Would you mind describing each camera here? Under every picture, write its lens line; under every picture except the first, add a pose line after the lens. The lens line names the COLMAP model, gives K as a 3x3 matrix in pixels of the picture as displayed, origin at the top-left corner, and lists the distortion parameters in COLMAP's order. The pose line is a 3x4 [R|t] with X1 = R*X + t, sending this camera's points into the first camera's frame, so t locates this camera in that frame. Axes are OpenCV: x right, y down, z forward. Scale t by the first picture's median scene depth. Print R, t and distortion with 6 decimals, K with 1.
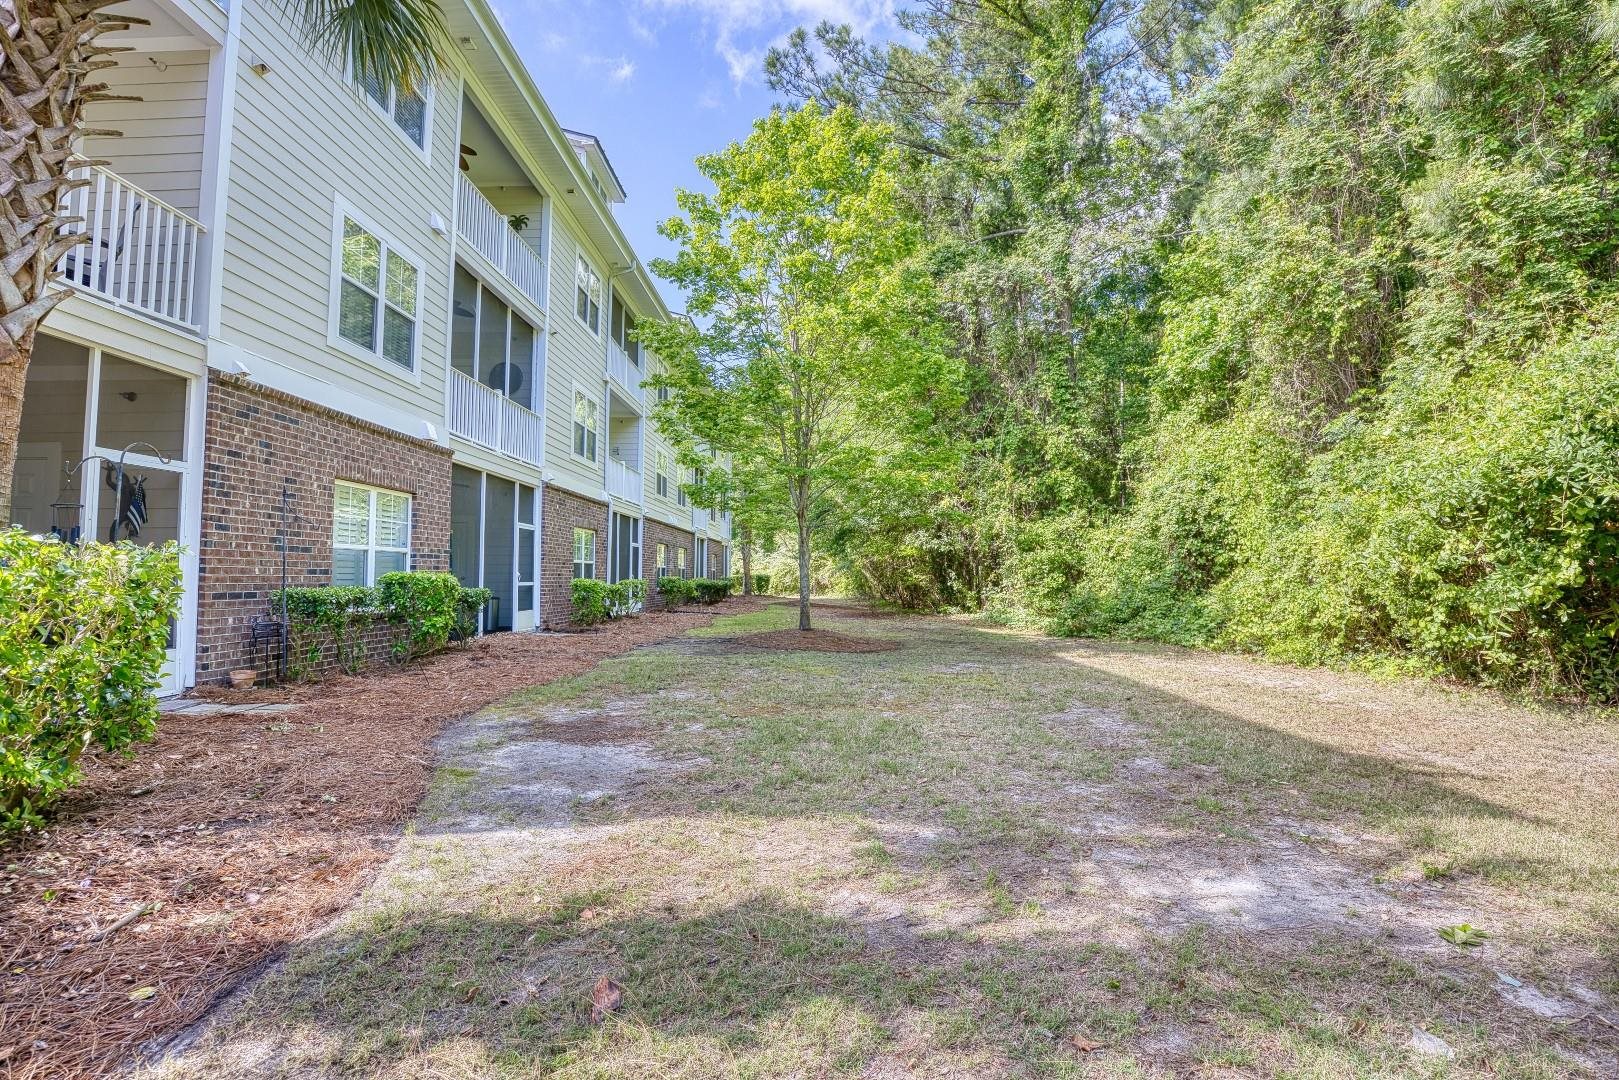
lens RADIAL K [[807.5, 0, 861.9], [0, 807.5, 537.8], [0, 0, 1]] dist [-0.072362, 0.024843]
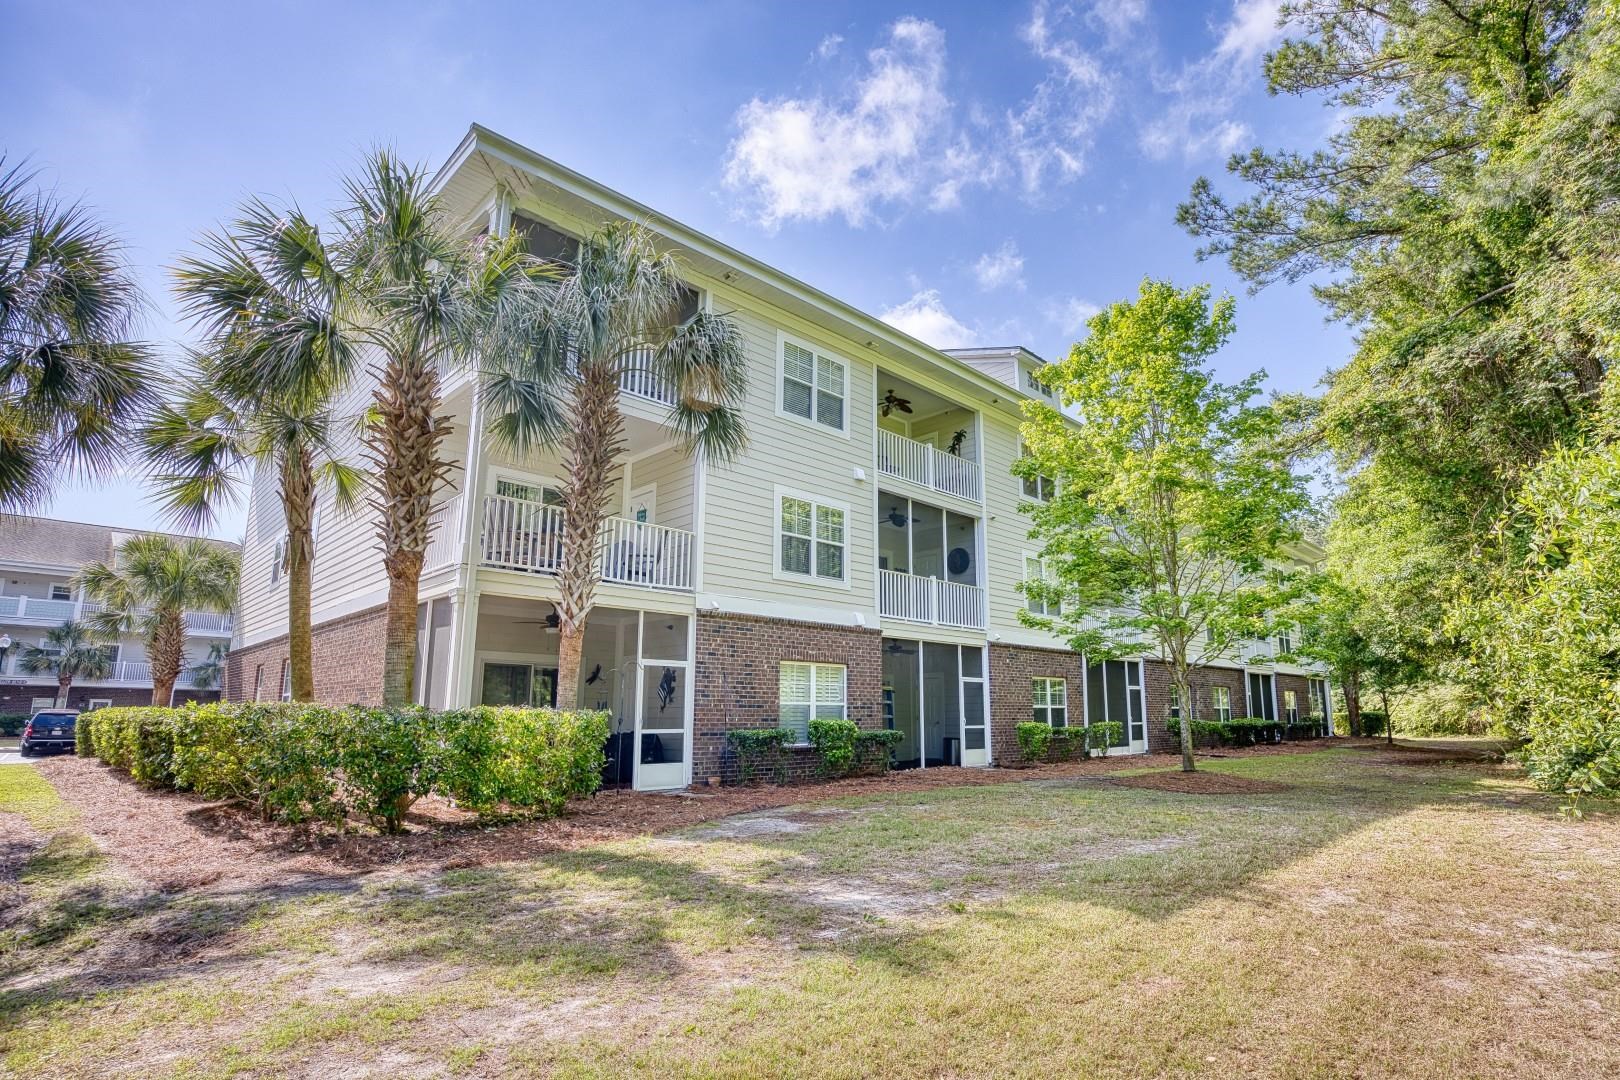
lens RADIAL K [[825.1, 0, 809.3], [0, 825.1, 571.3], [0, 0, 1]] dist [-0.065098, -0.000026]
pose [[0.702468, -0.129690, -0.699800, 0.468699], [0.037806, 0.988669, -0.145274, -0.007908], [0.710711, 0.075594, 0.699411, -0.121065]]
